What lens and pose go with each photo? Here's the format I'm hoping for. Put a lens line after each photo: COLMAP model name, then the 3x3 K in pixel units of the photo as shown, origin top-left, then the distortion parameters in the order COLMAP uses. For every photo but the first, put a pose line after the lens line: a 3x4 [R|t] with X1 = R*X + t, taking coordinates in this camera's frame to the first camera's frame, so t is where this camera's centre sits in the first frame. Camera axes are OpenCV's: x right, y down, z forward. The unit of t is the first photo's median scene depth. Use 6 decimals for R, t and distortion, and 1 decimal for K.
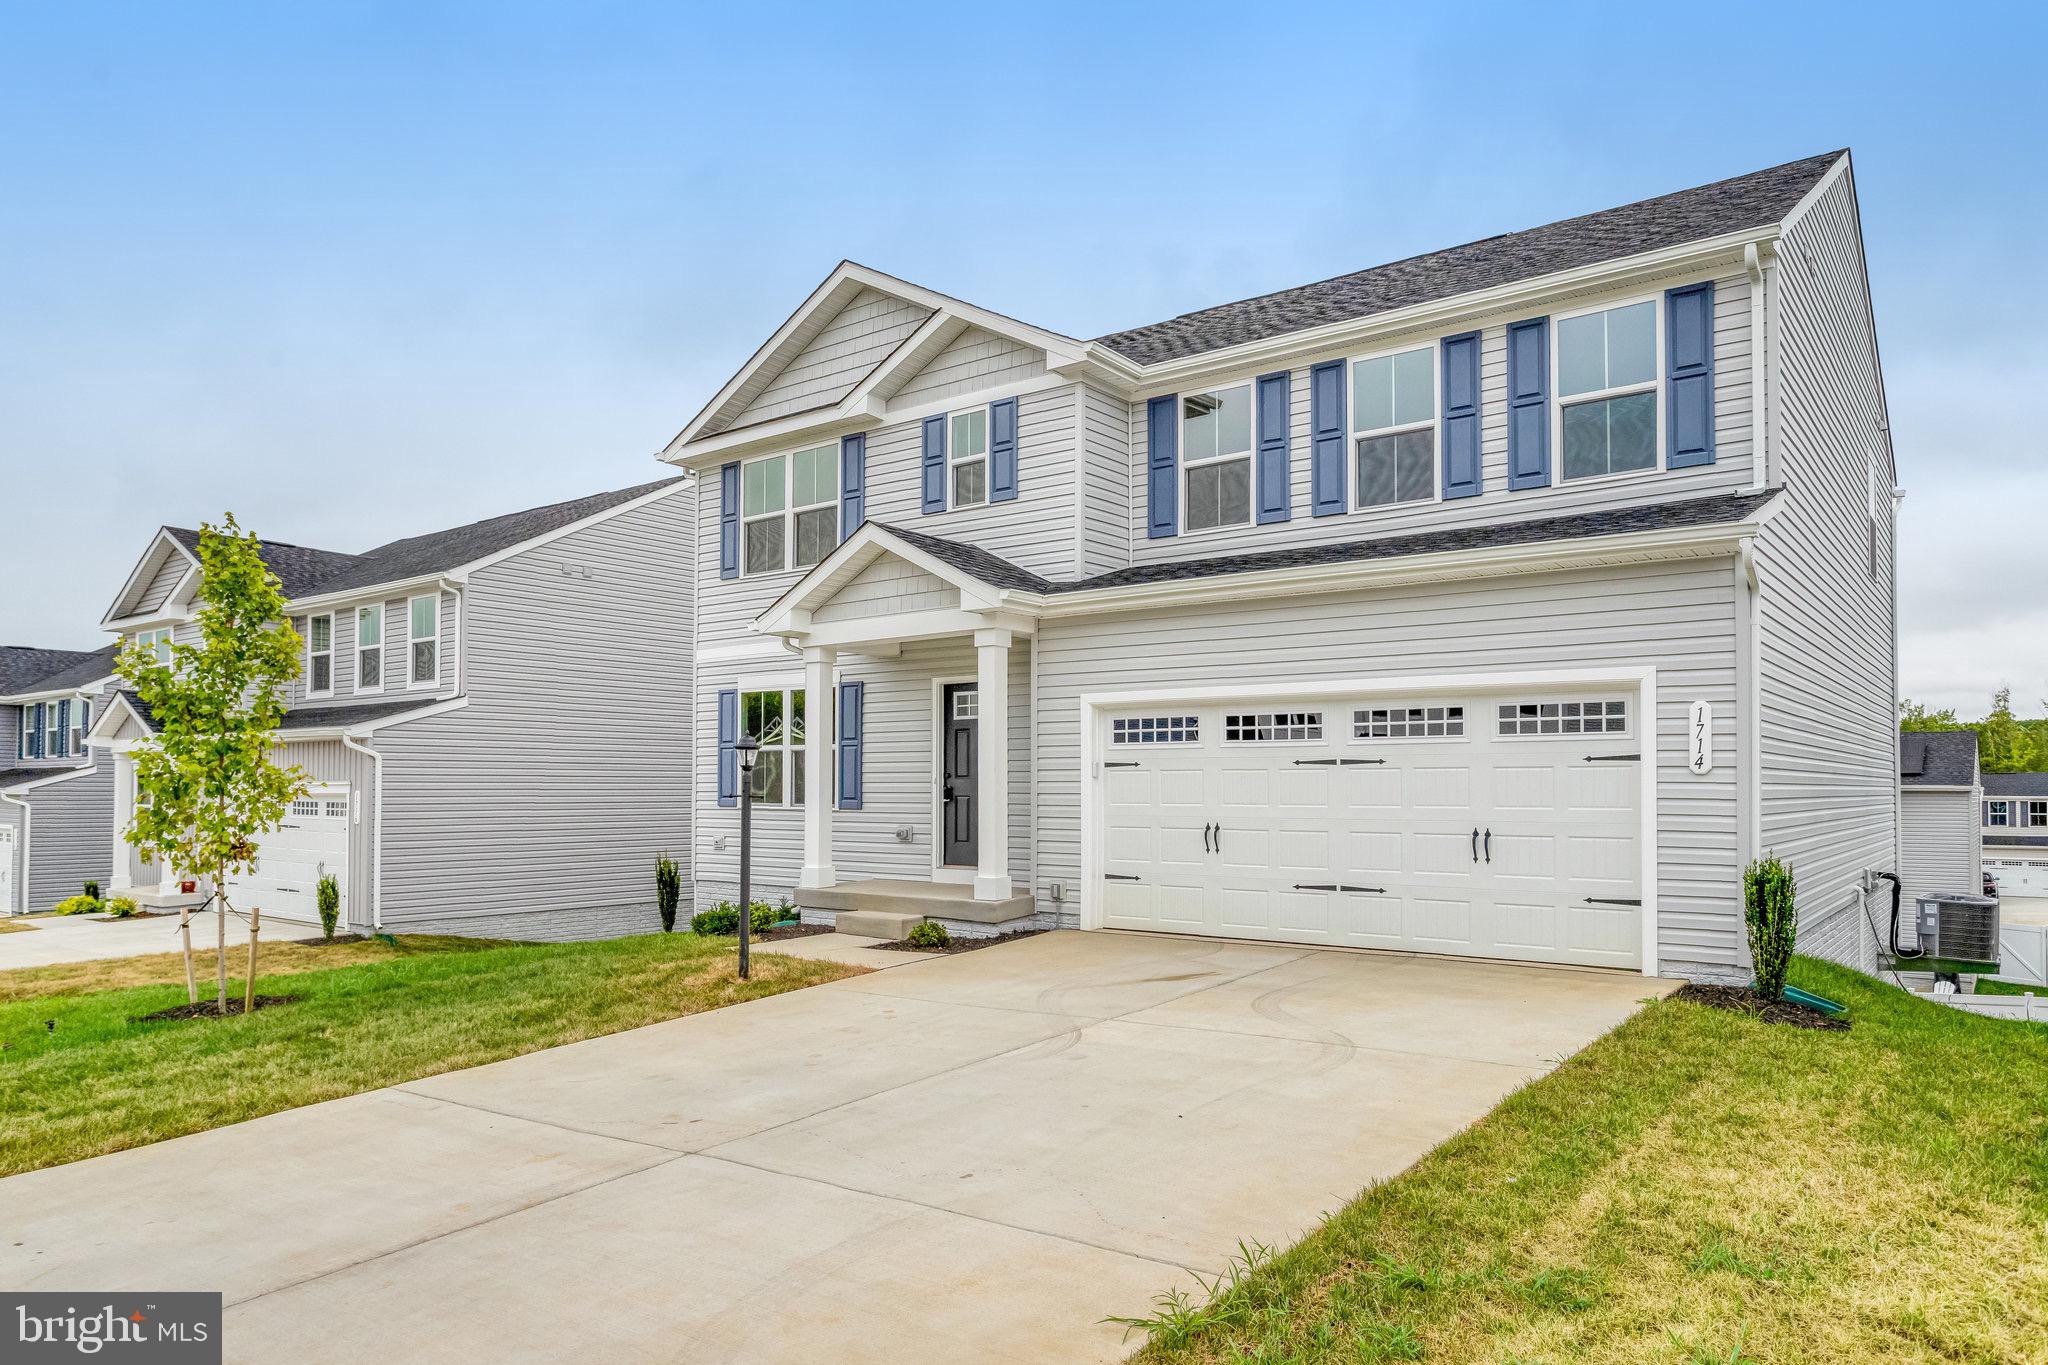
lens RADIAL K [[1416.3, 0, 1021.0], [0, 1416.3, 773.7], [0, 0, 1]] dist [0.001653, -0.000635]
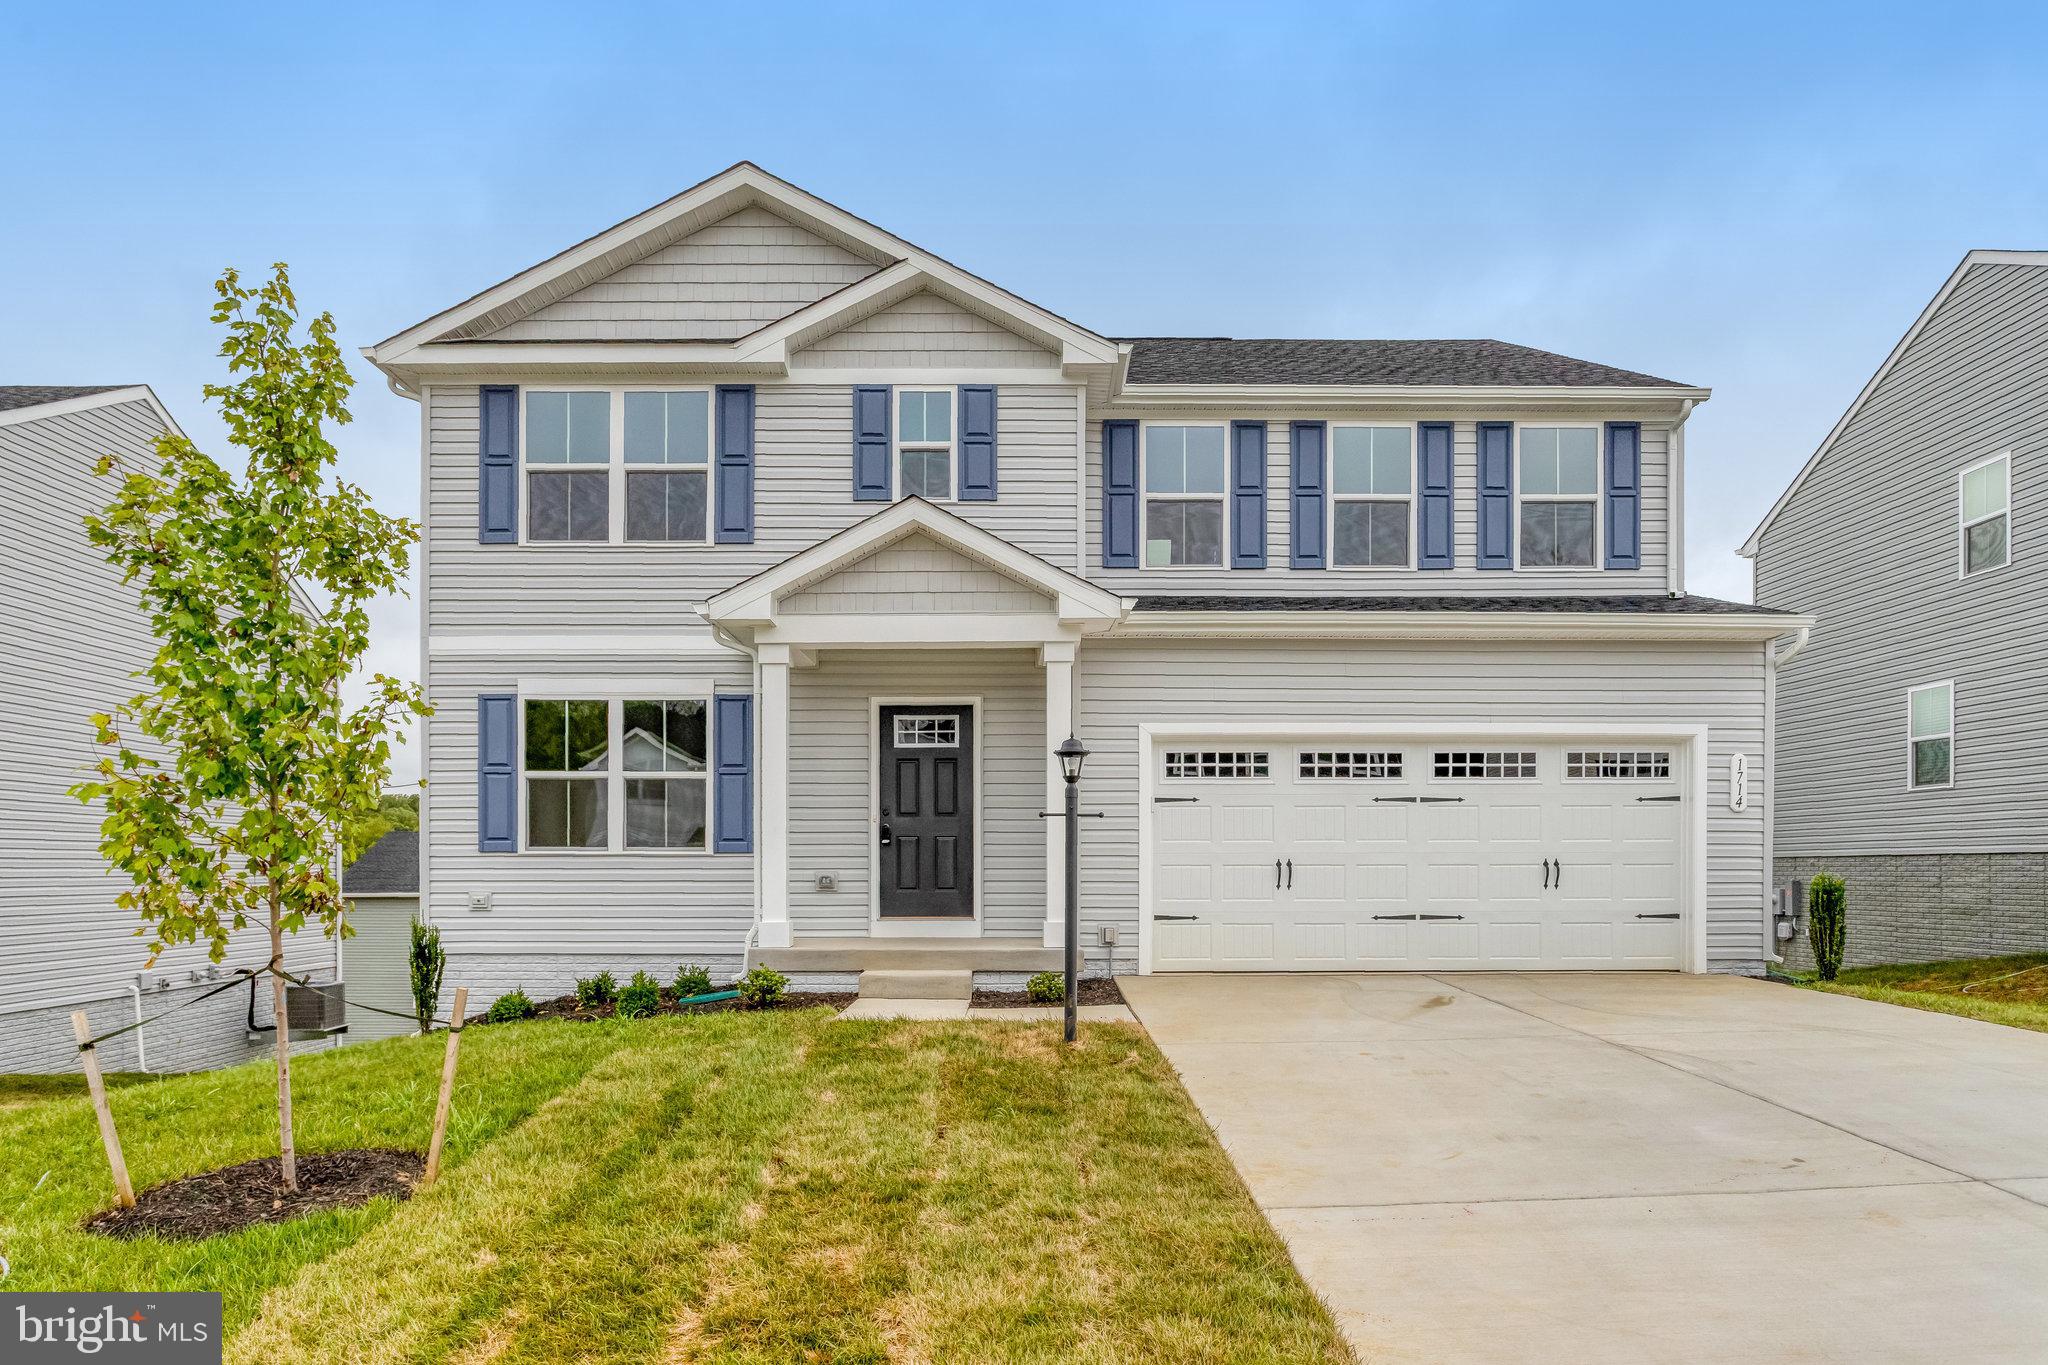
lens RADIAL K [[1201.3, 0, 1021.1], [0, 1201.3, 850.7], [0, 0, 1]] dist [-0.002903, 0.000725]
pose [[0.758647, -0.016849, 0.651284, -0.533158], [-0.002919, 0.999568, 0.029260, 0.004168], [-0.651495, -0.024099, 0.758270, 0.449688]]
